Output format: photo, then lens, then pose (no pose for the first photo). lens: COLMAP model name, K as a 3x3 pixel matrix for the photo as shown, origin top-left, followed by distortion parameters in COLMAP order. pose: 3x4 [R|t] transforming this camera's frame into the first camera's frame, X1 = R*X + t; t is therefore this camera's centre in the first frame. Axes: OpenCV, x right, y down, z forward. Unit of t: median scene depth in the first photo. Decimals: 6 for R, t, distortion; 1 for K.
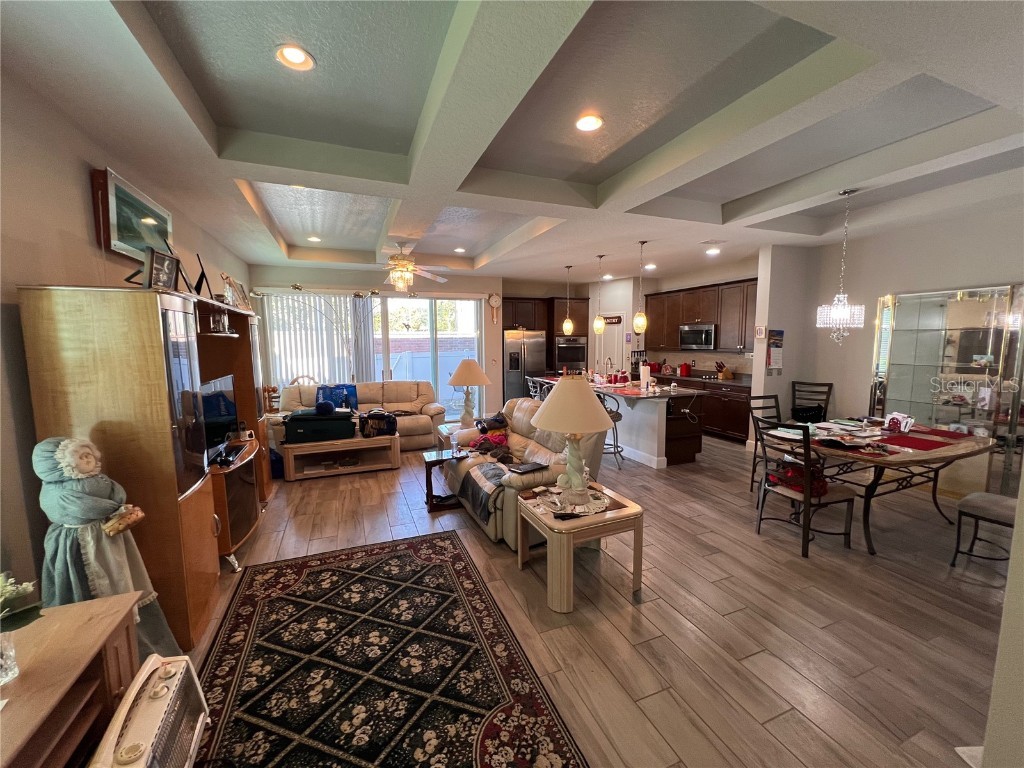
lens RADIAL K [[410.2, 0, 510.7], [0, 410.2, 384.0], [0, 0, 1]] dist [-0.001083, 0.000541]
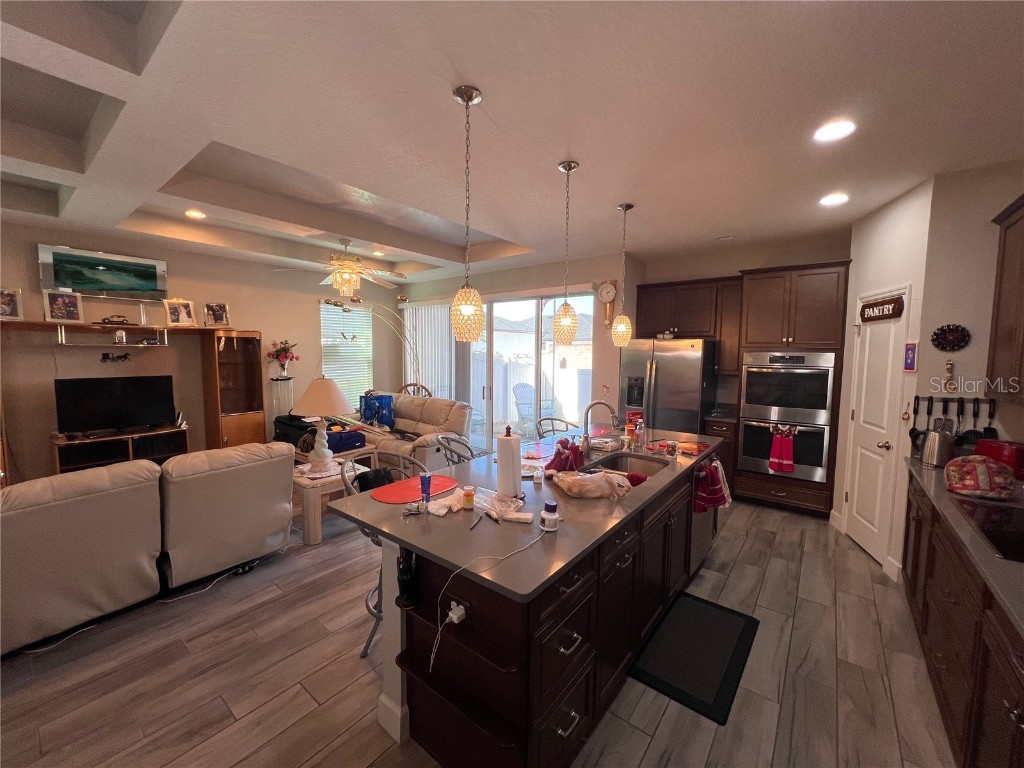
lens RADIAL K [[410.2, 0, 509.7], [0, 410.2, 386.3], [0, 0, 1]] dist [-0.001083, 0.000541]
pose [[0.497351, 0.089174, -0.862954, 0.695215], [-0.106022, 0.993495, 0.041560, -0.110954], [0.861046, 0.070822, 0.503570, 0.893508]]
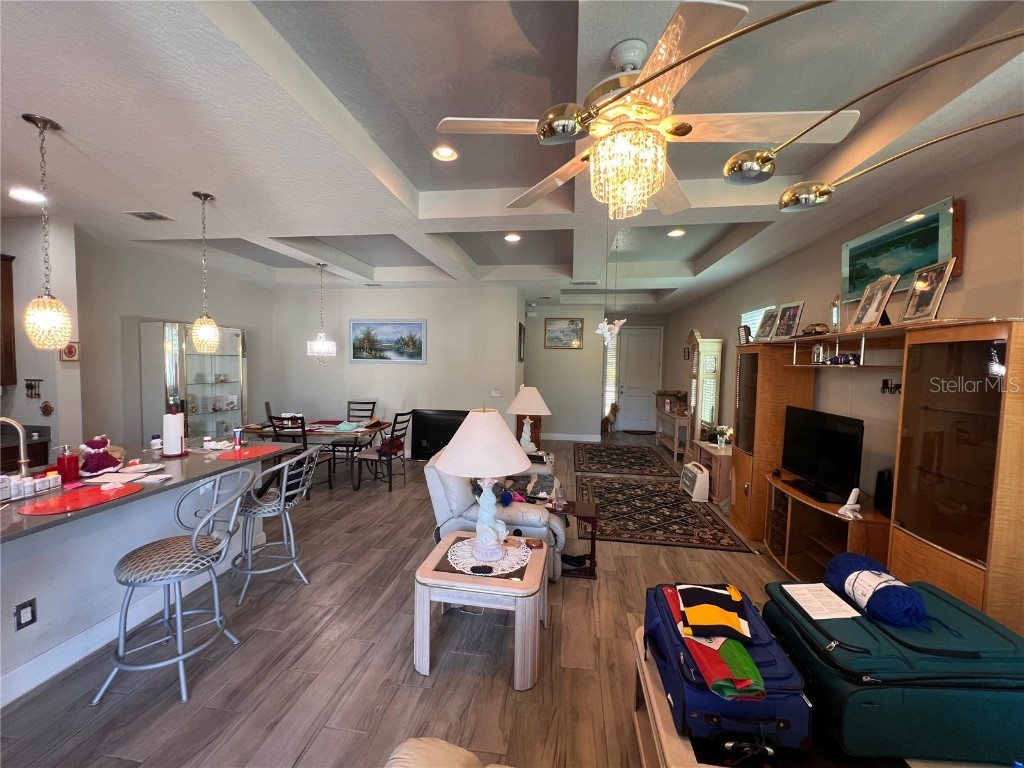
lens RADIAL K [[410.2, 0, 506.9], [0, 410.2, 383.6], [0, 0, 1]] dist [-0.001083, 0.000541]
pose [[-0.860215, -0.033417, 0.508835, -0.355749], [0.046610, 0.988521, 0.143717, -0.155277], [-0.507797, 0.147344, -0.848783, 1.350481]]
